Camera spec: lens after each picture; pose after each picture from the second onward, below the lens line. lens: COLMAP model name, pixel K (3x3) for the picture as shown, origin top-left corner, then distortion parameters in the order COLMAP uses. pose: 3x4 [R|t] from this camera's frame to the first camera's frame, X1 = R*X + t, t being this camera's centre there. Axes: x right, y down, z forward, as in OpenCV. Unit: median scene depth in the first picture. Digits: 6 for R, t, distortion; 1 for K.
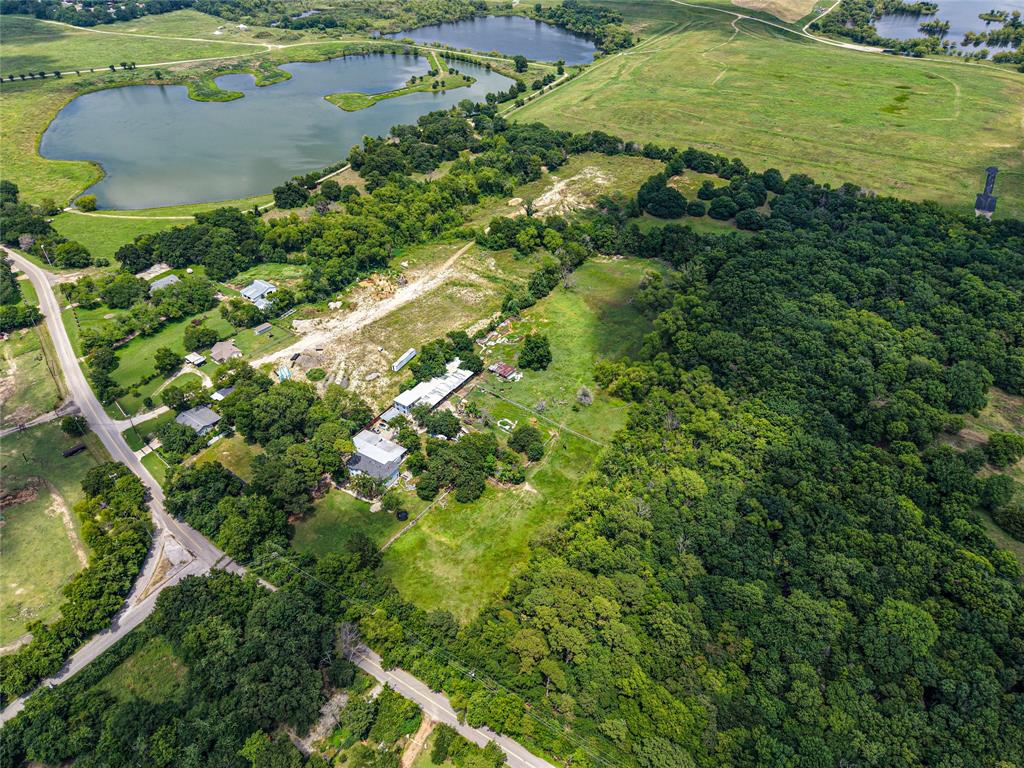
lens RADIAL K [[686.2, 0, 514.4], [0, 686.2, 387.2], [0, 0, 1]] dist [0.017083, -0.016202]
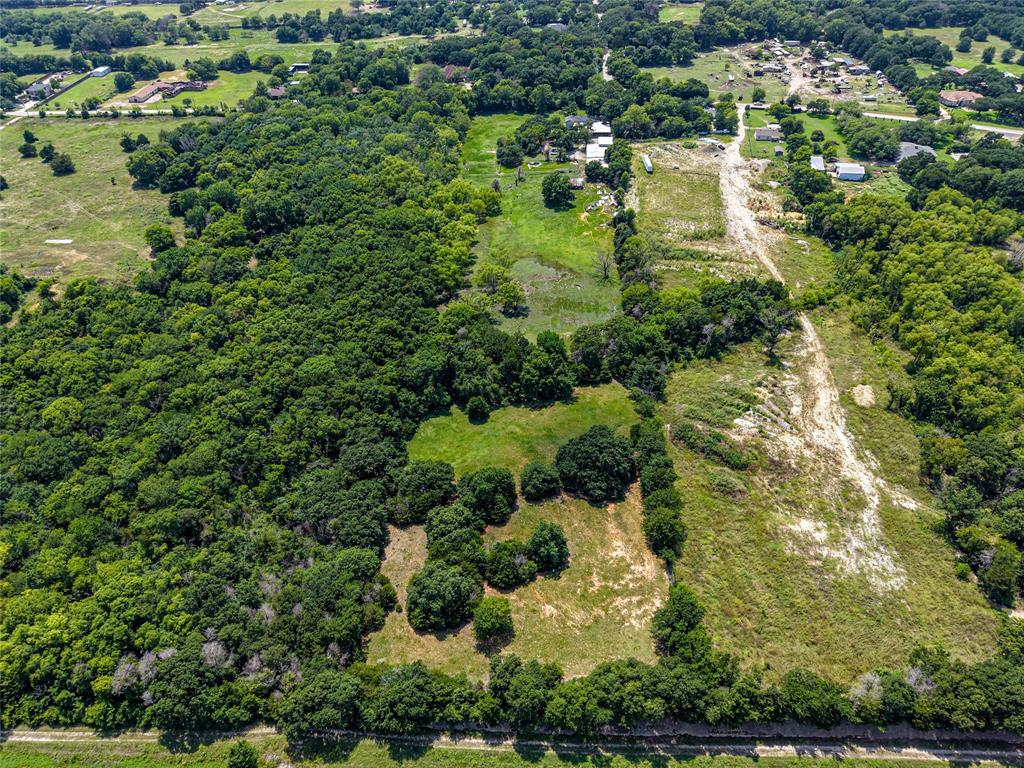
lens RADIAL K [[686.2, 0, 506.8], [0, 686.2, 385.7], [0, 0, 1]] dist [0.017083, -0.016202]
pose [[-0.874565, 0.329842, -0.355443, 0.585568], [-0.285973, 0.241134, 0.927401, -0.954889], [0.391605, 0.912721, -0.116562, 1.355242]]
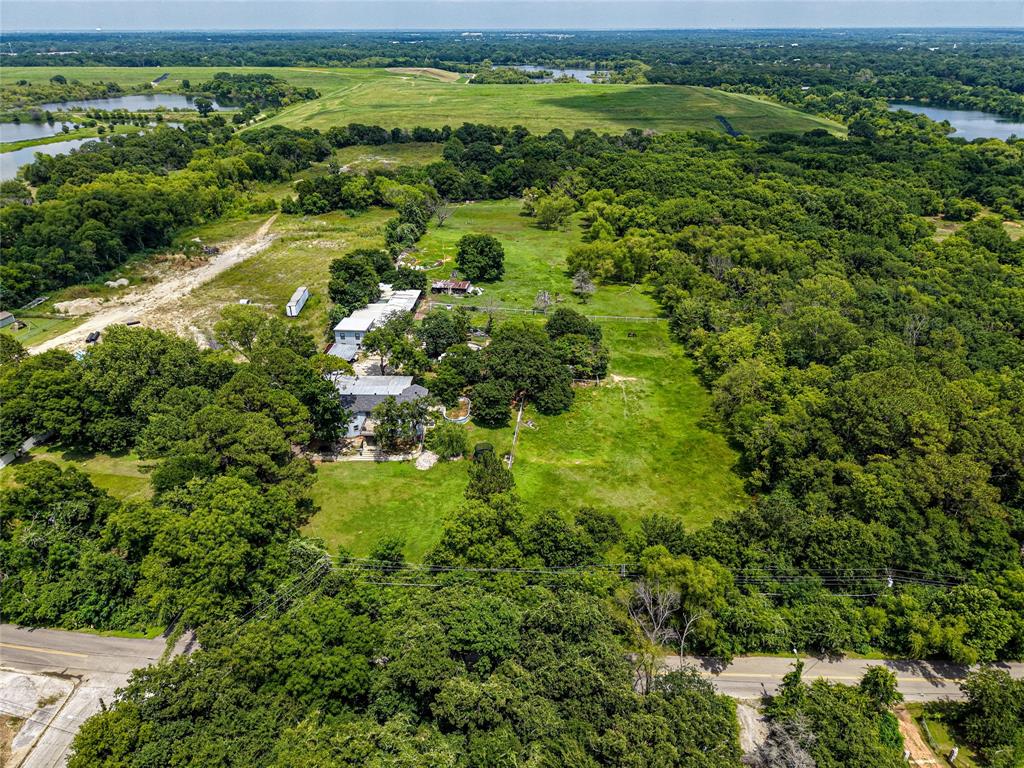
lens RADIAL K [[686.2, 0, 511.0], [0, 686.2, 379.5], [0, 0, 1]] dist [0.017083, -0.016202]
pose [[0.859499, -0.234615, 0.454112, -0.284265], [0.320348, 0.939552, -0.120908, 0.155444], [-0.398295, 0.249394, 0.882702, 0.389913]]
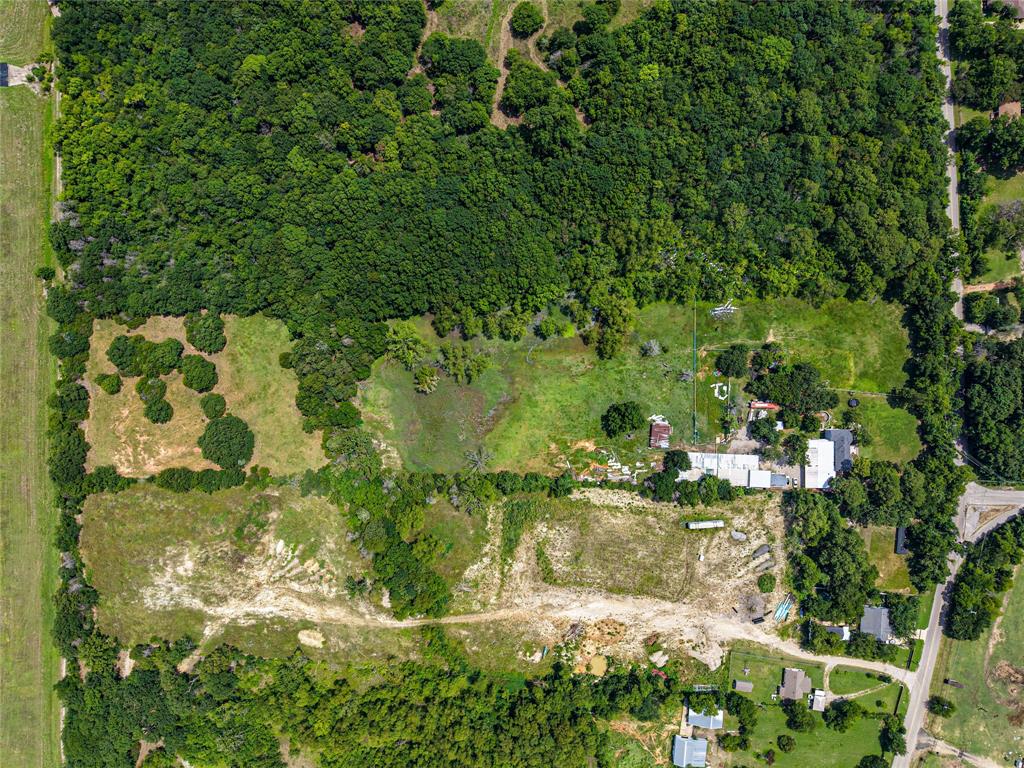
lens RADIAL K [[686.2, 0, 489.6], [0, 686.2, 369.3], [0, 0, 1]] dist [0.017083, -0.016202]
pose [[-0.531485, -0.846894, 0.017150, 0.177731], [0.543834, -0.325632, 0.773439, -0.893057], [-0.649437, 0.420398, 0.633638, 0.456758]]
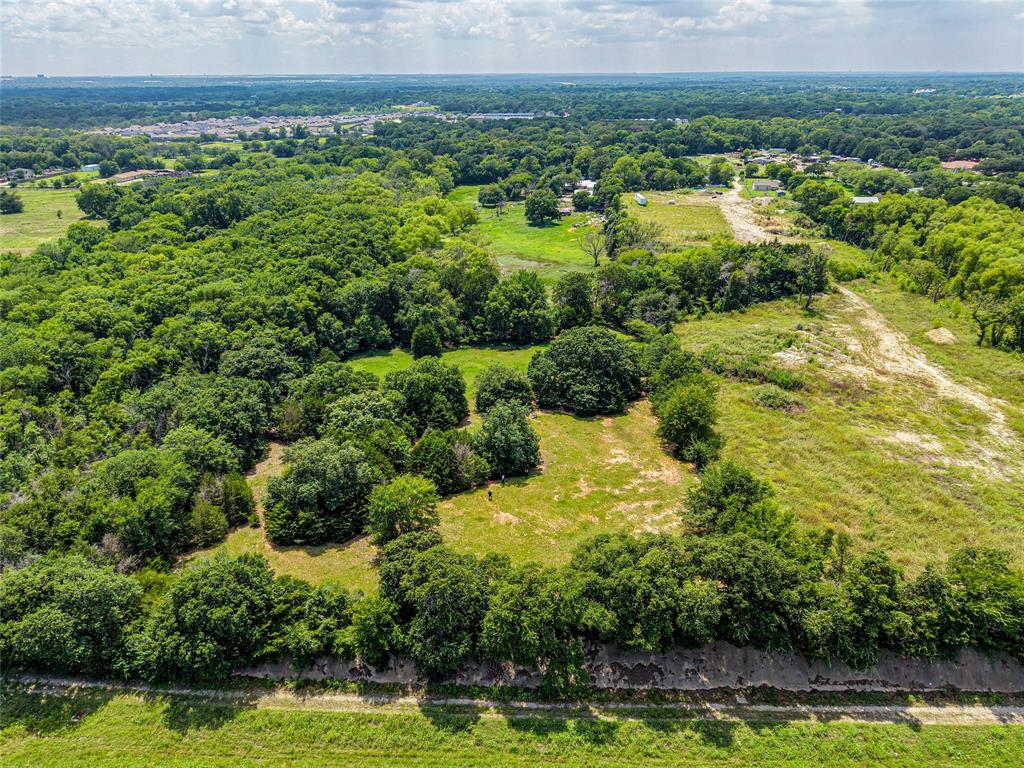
lens RADIAL K [[686.2, 0, 506.7], [0, 686.2, 387.0], [0, 0, 1]] dist [0.017083, -0.016202]
pose [[-0.877015, 0.208283, -0.432971, 0.548017], [-0.291383, 0.485946, 0.823986, -0.716296], [0.382023, 0.848808, -0.365492, 1.529724]]
